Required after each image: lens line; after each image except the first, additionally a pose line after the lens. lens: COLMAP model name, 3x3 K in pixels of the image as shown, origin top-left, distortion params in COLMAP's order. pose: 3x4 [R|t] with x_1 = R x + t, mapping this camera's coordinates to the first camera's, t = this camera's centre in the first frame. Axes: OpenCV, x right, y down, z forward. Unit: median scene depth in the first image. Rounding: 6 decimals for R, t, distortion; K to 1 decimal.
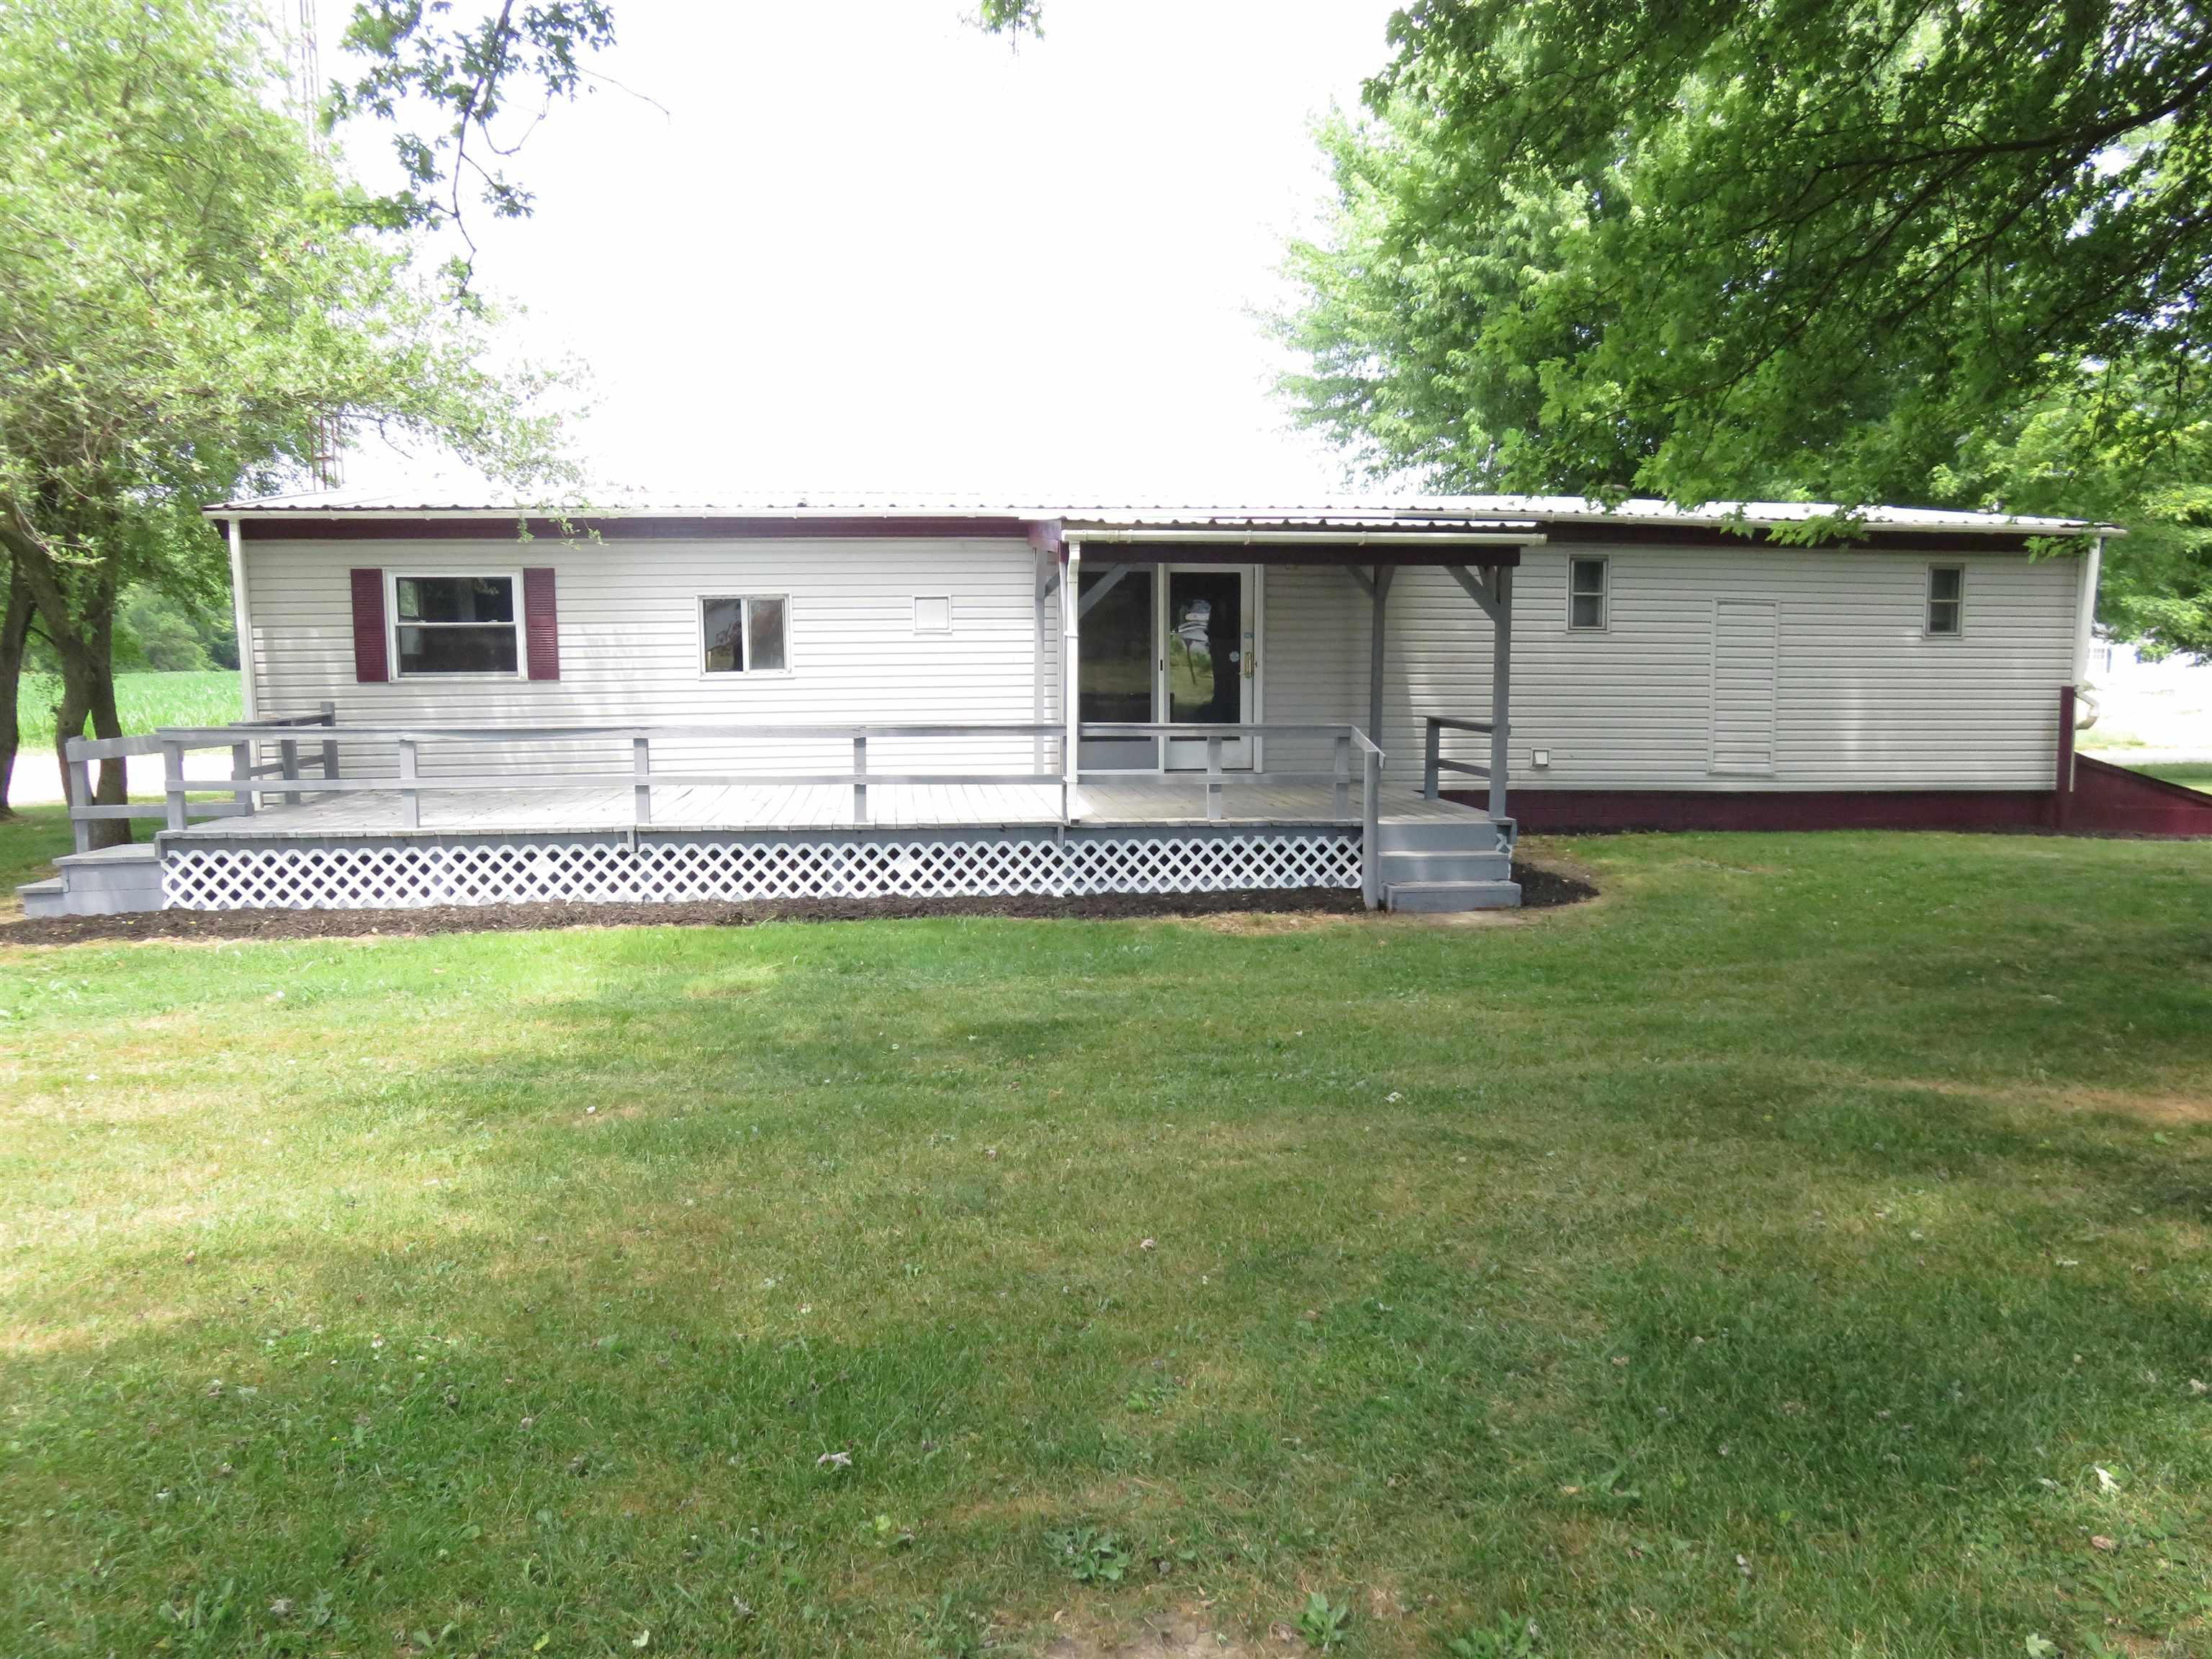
lens RADIAL K [[1618.8, 0, 1100.9], [0, 1618.8, 815.4], [0, 0, 1]] dist [-0.004248, -0.016518]
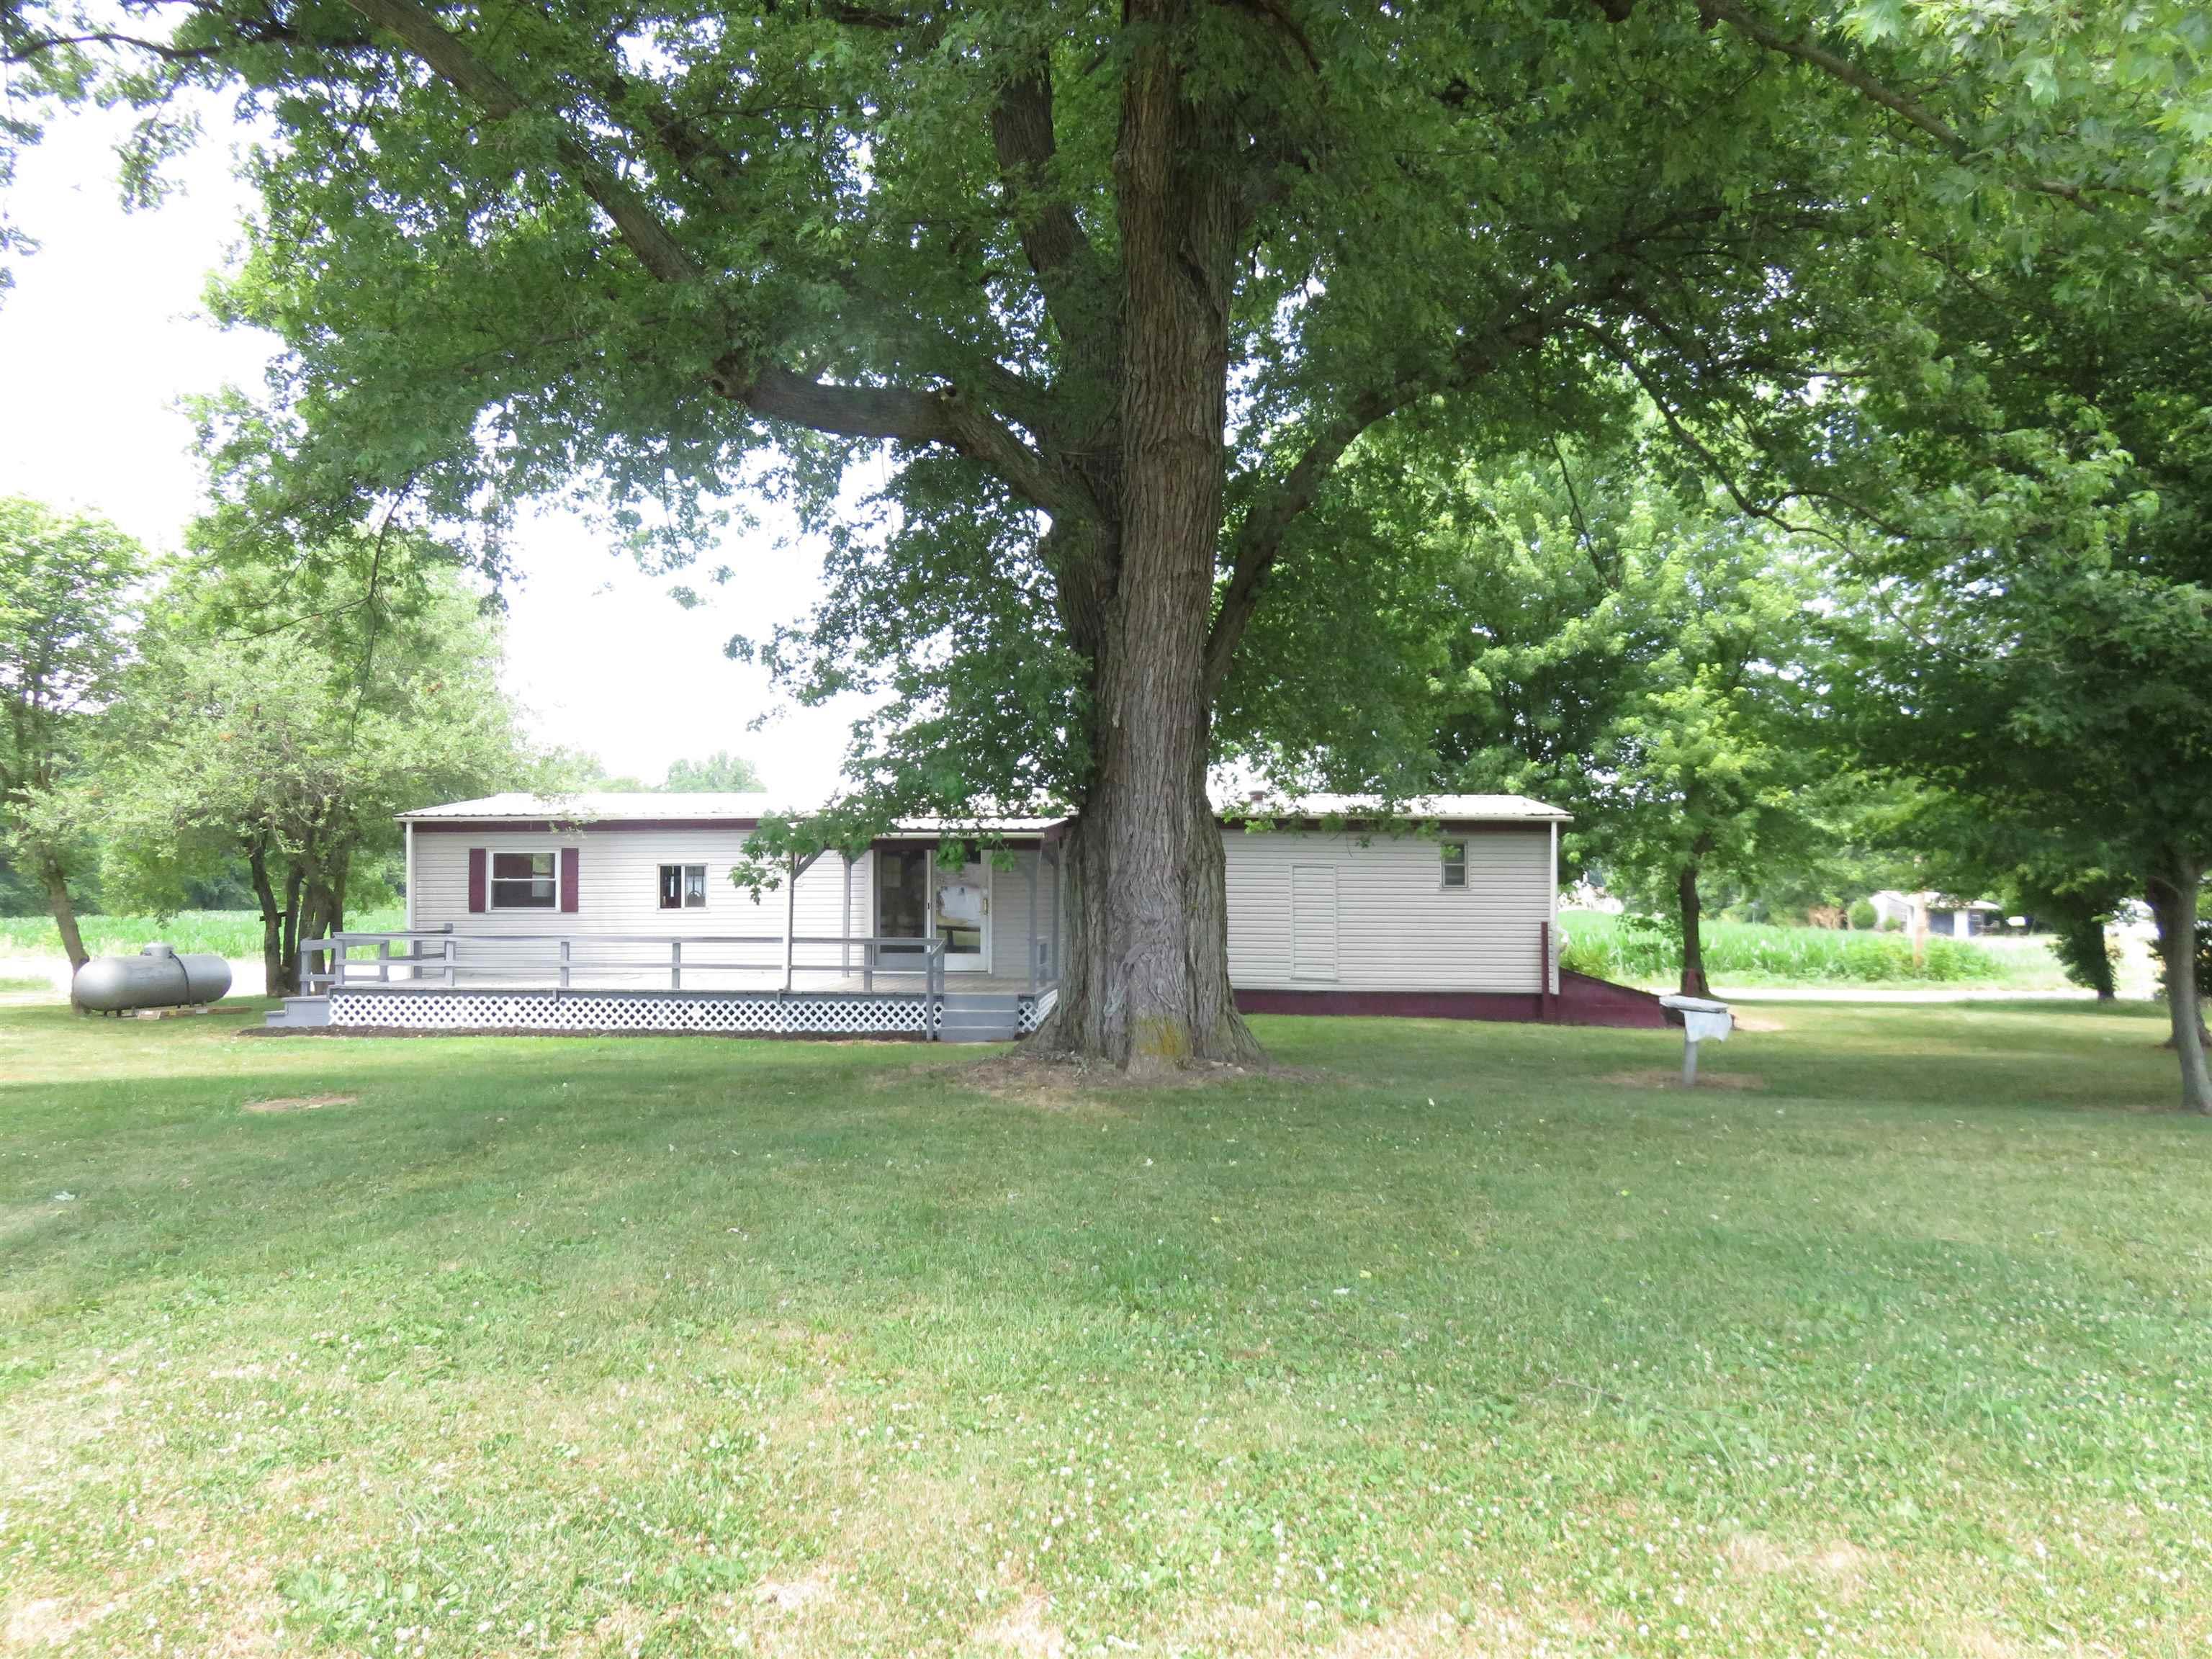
lens RADIAL K [[1618.8, 0, 1108.0], [0, 1618.8, 814.1], [0, 0, 1]] dist [-0.004248, -0.016518]
pose [[0.981444, -0.005649, -0.191665, 0.695515], [-0.022854, 0.988995, -0.146176, 0.066058], [0.190381, 0.147844, 0.970514, -0.734244]]
